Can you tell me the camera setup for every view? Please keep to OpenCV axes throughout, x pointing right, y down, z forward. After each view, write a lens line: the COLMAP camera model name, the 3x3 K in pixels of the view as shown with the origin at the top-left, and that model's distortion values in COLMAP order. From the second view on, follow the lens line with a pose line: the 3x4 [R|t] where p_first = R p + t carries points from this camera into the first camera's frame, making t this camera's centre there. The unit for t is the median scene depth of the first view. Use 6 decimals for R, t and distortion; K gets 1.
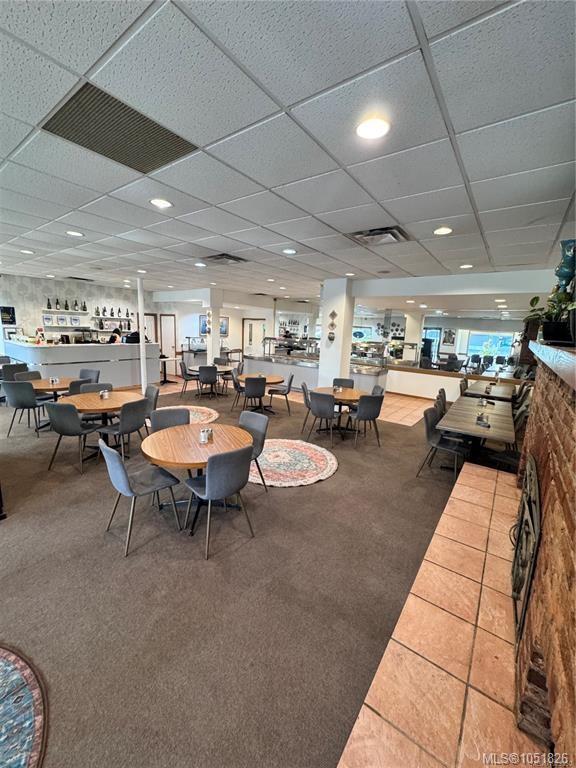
lens RADIAL K [[310.8, 0, 285.0], [0, 310.8, 381.0], [0, 0, 1]] dist [0.000087, 0.000962]
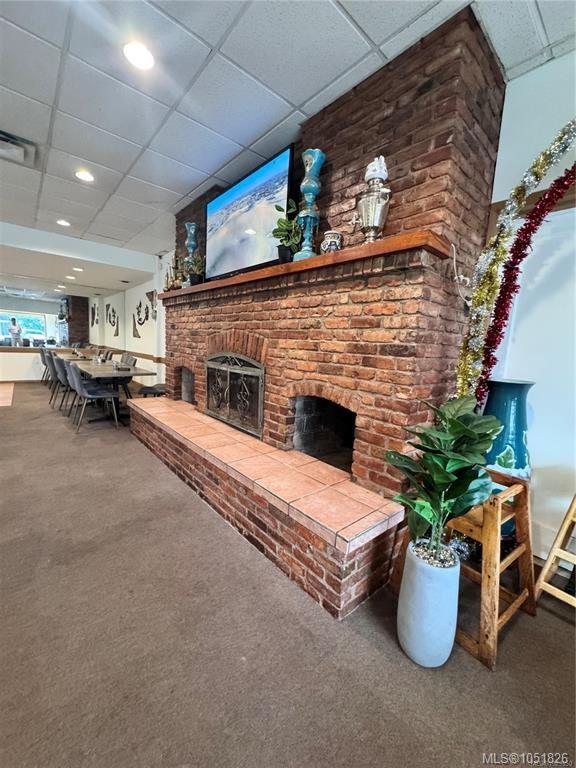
lens RADIAL K [[310.8, 0, 284.3], [0, 310.8, 383.7], [0, 0, 1]] dist [0.000087, 0.000962]
pose [[0.225406, -0.154735, 0.961899, -0.738247], [0.114066, 0.984708, 0.131674, 0.223583], [-0.967565, 0.080040, 0.239609, 0.272342]]
